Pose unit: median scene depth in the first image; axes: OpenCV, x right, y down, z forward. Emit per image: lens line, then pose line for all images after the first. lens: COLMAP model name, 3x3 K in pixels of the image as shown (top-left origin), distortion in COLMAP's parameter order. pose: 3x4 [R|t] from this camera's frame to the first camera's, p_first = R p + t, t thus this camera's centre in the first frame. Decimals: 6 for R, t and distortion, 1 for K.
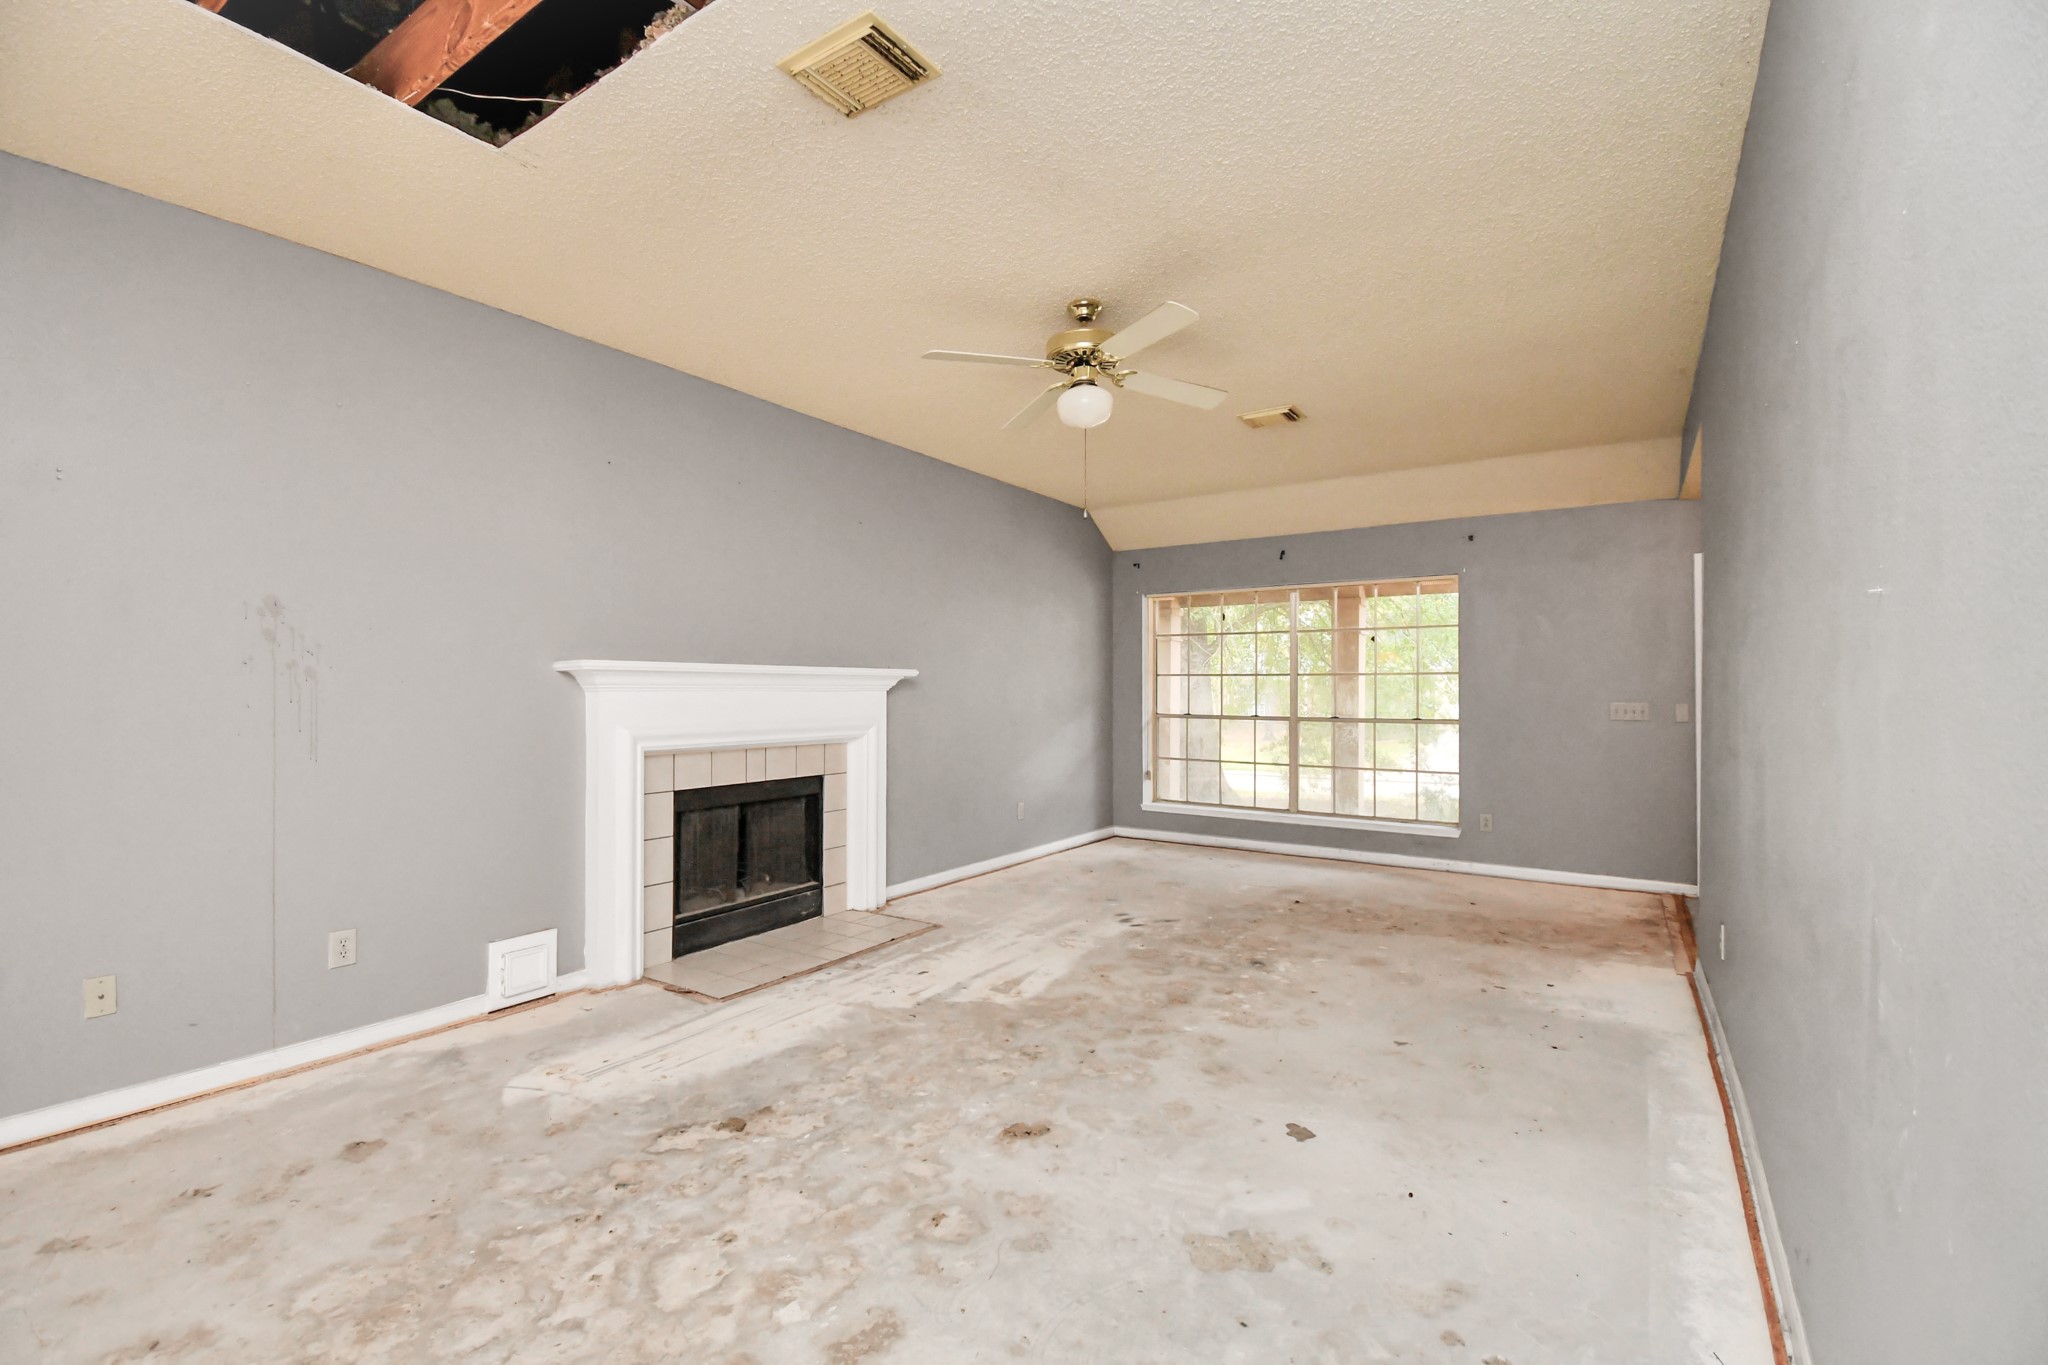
lens RADIAL K [[914.6, 0, 991.2], [0, 914.6, 685.5], [0, 0, 1]] dist [0.008297, -0.018234]
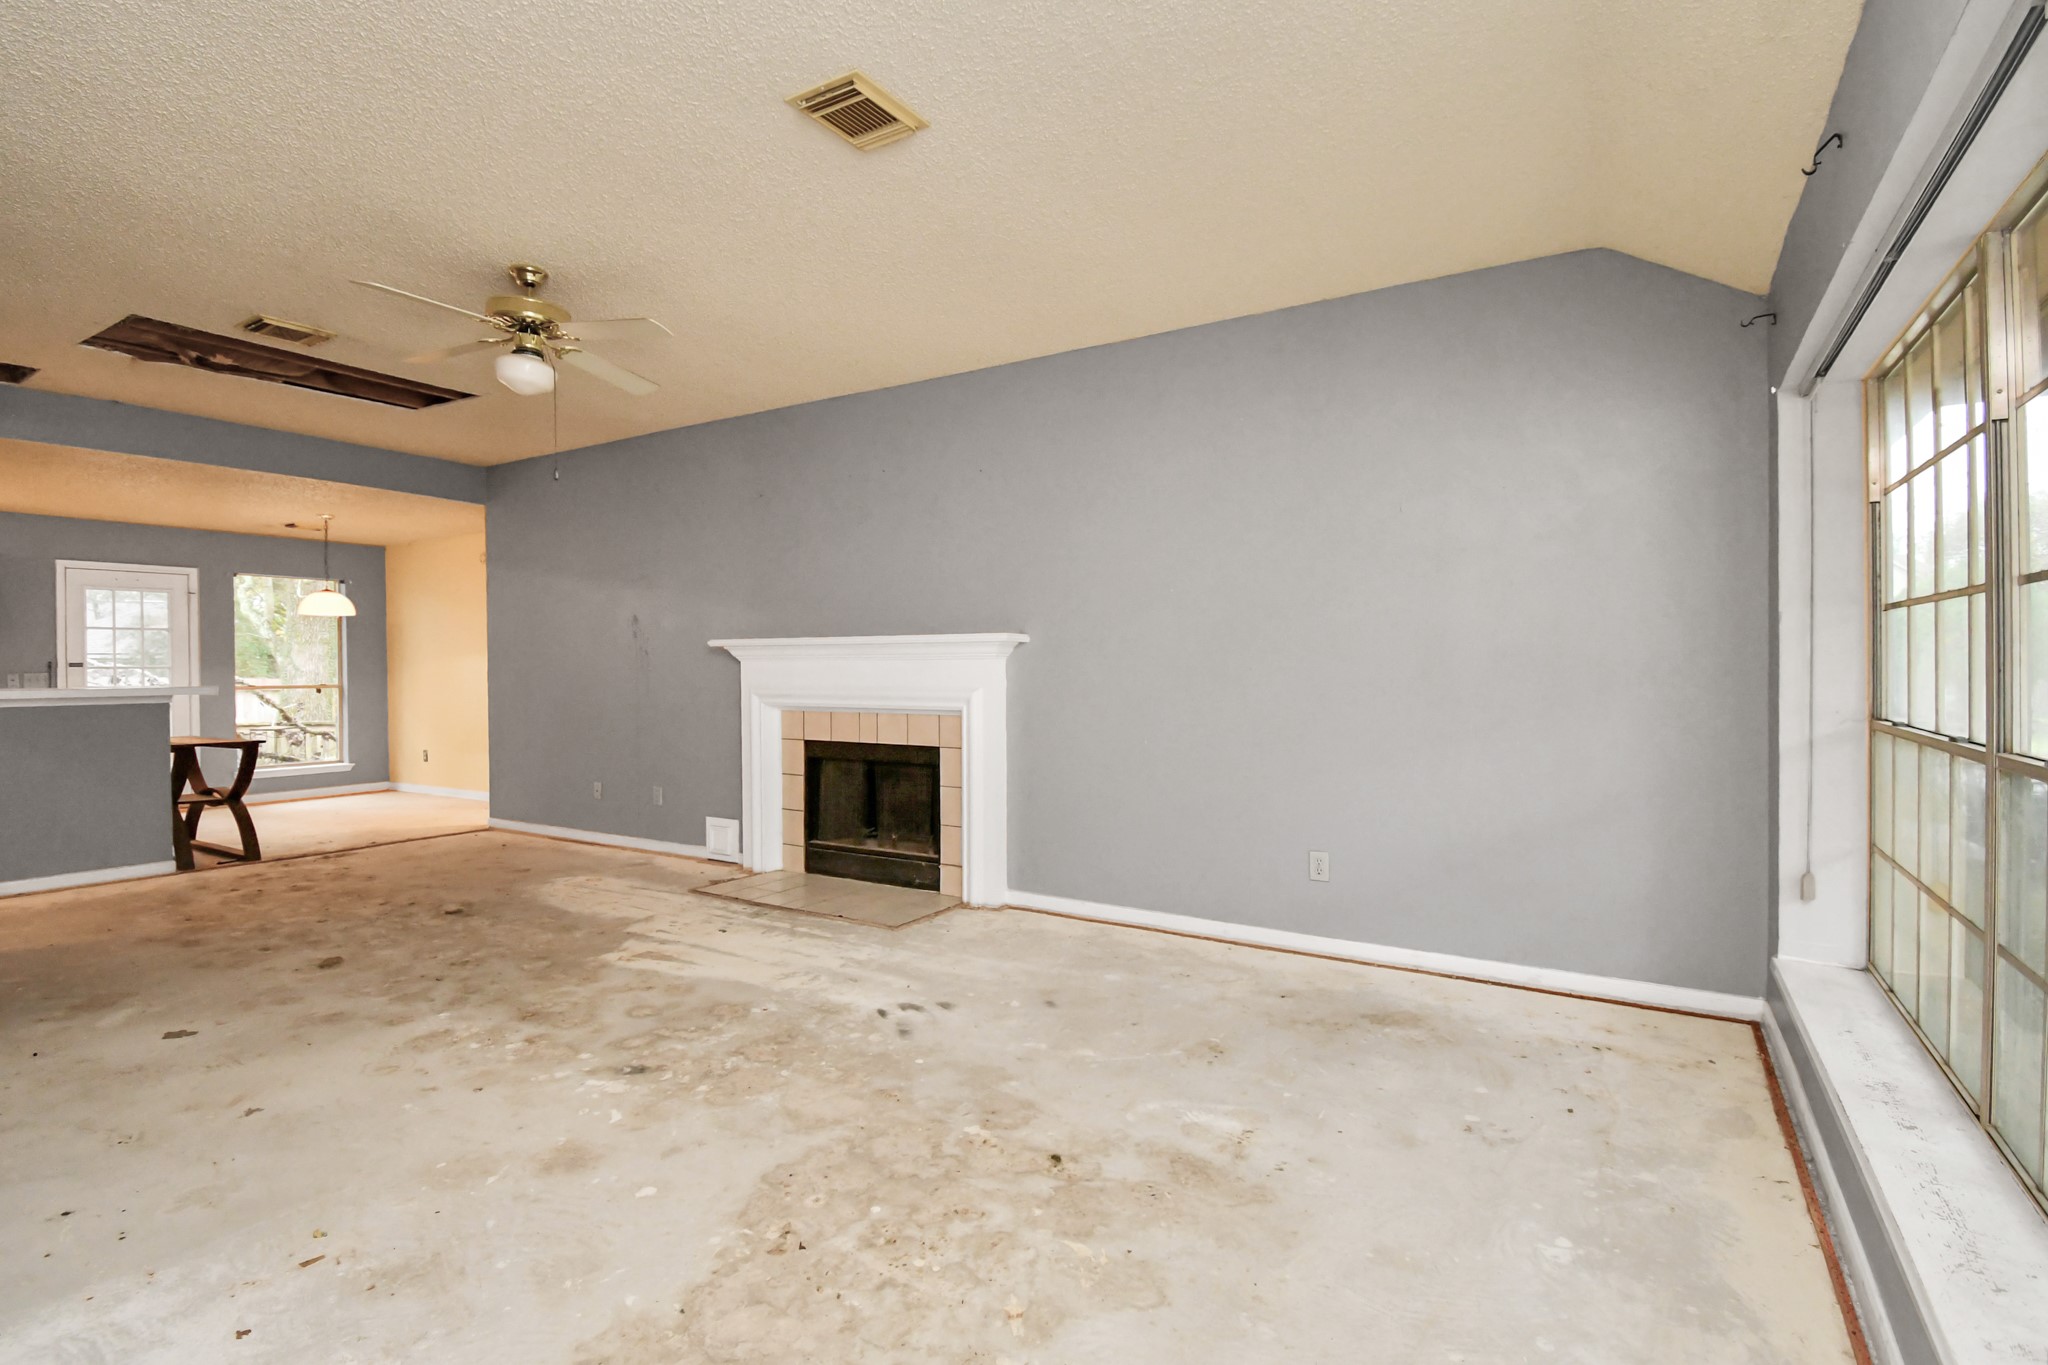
lens RADIAL K [[950.3, 0, 1024.0], [0, 950.3, 682.5], [0, 0, 1]] dist [0.014955, -0.020501]
pose [[0.059320, 0.019479, -0.998049, 1.030096], [0.007434, 0.999773, 0.019955, 0.012800], [0.998211, -0.008603, 0.059162, 1.293262]]
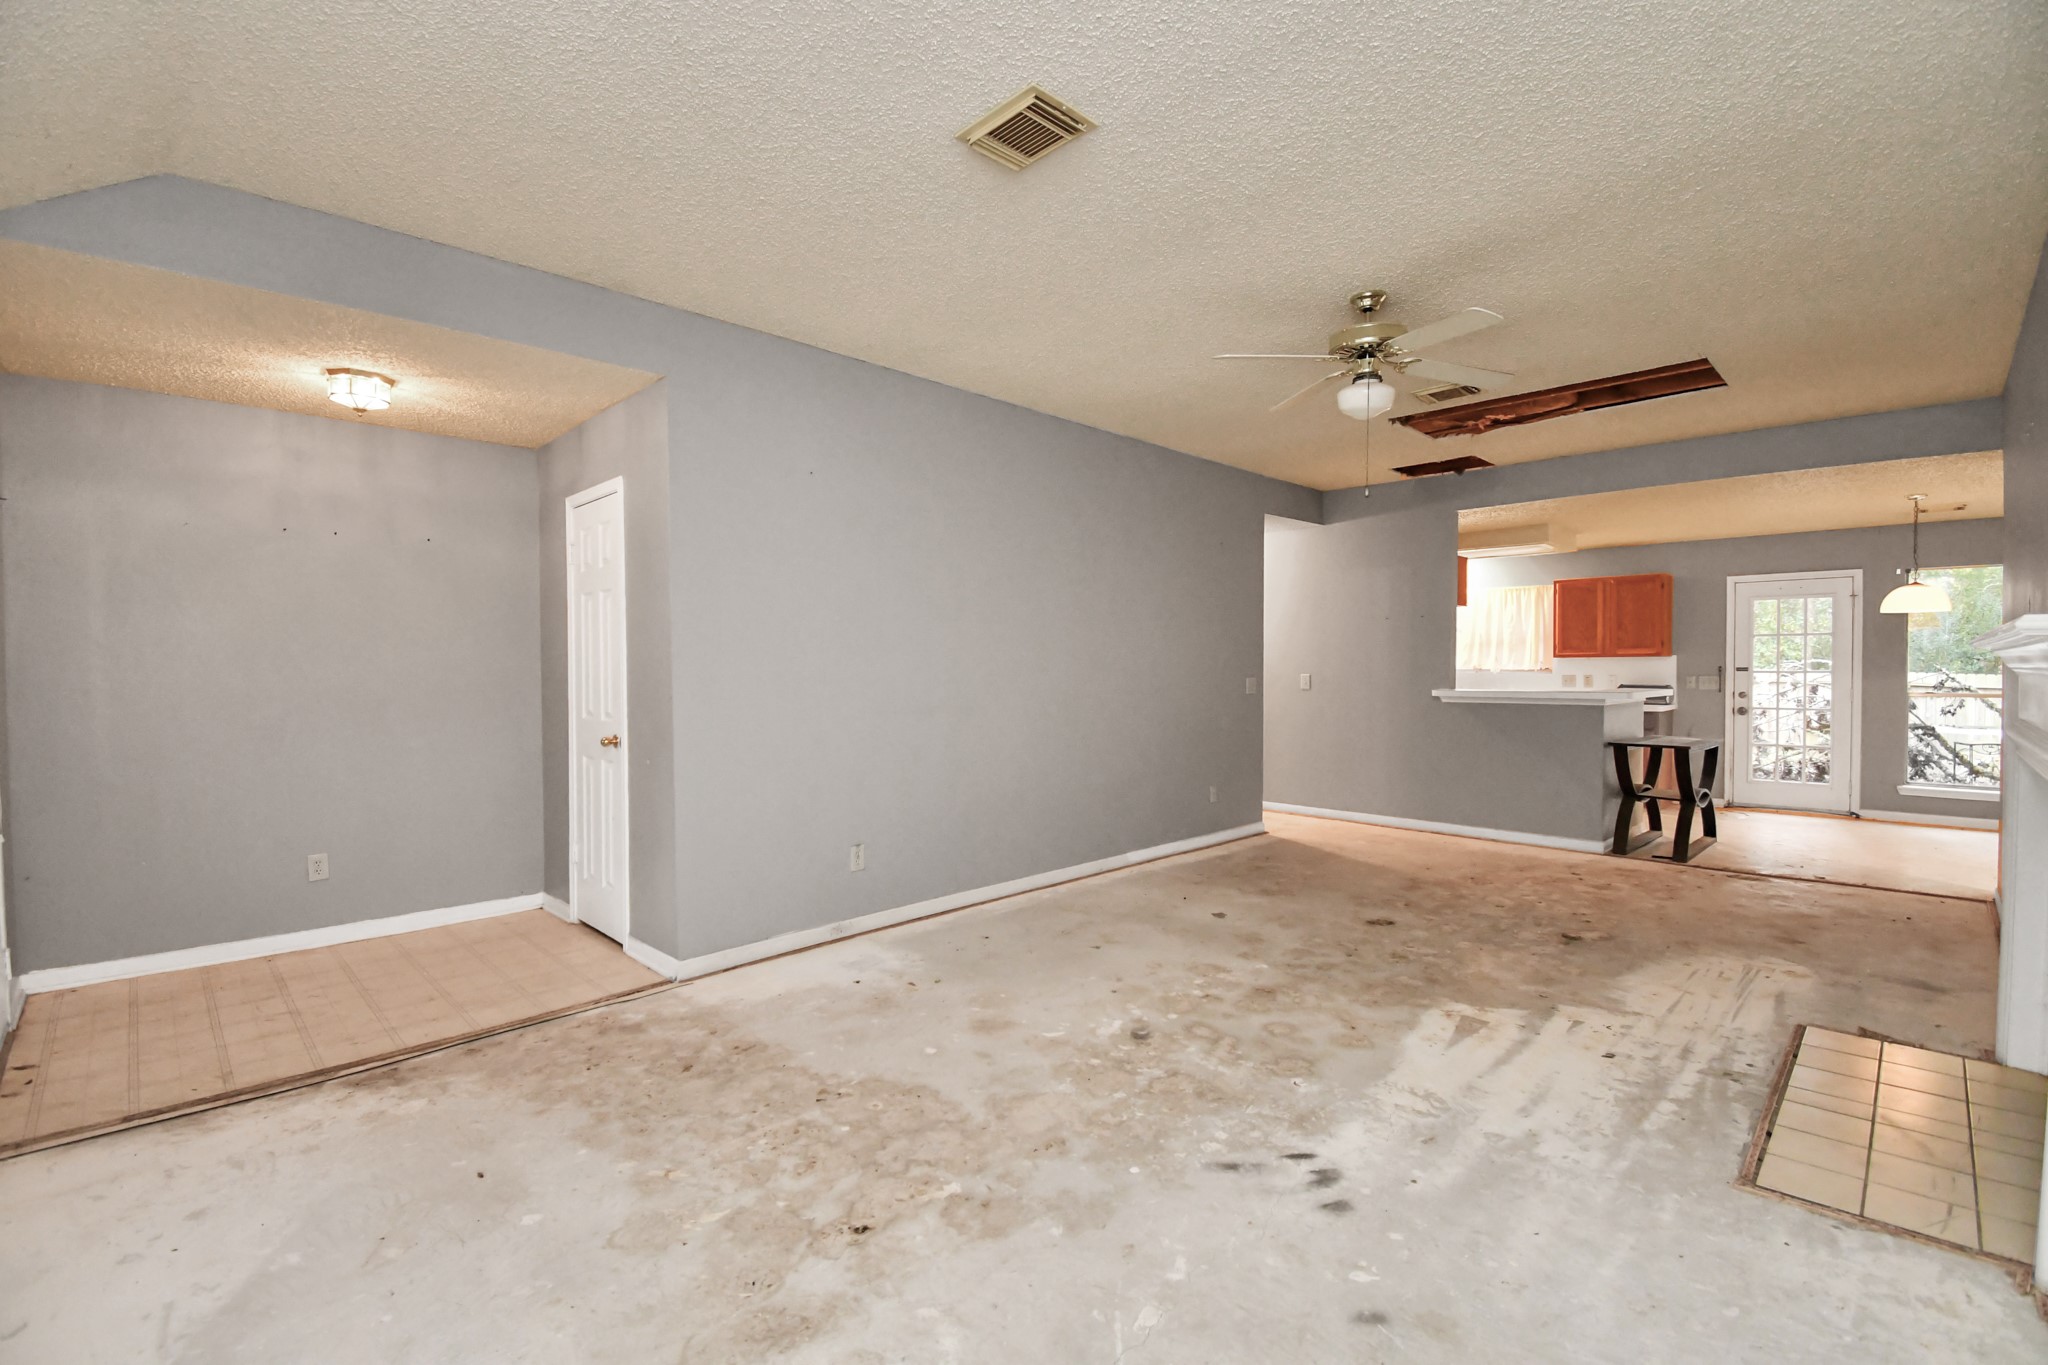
lens RADIAL K [[914.6, 0, 991.2], [0, 914.6, 685.5], [0, 0, 1]] dist [0.008297, -0.018234]
pose [[-0.981267, -0.001729, 0.192645, 0.277653], [0.001490, 0.999862, 0.016562, 0.001166], [-0.192647, 0.016539, -0.981129, 1.836147]]
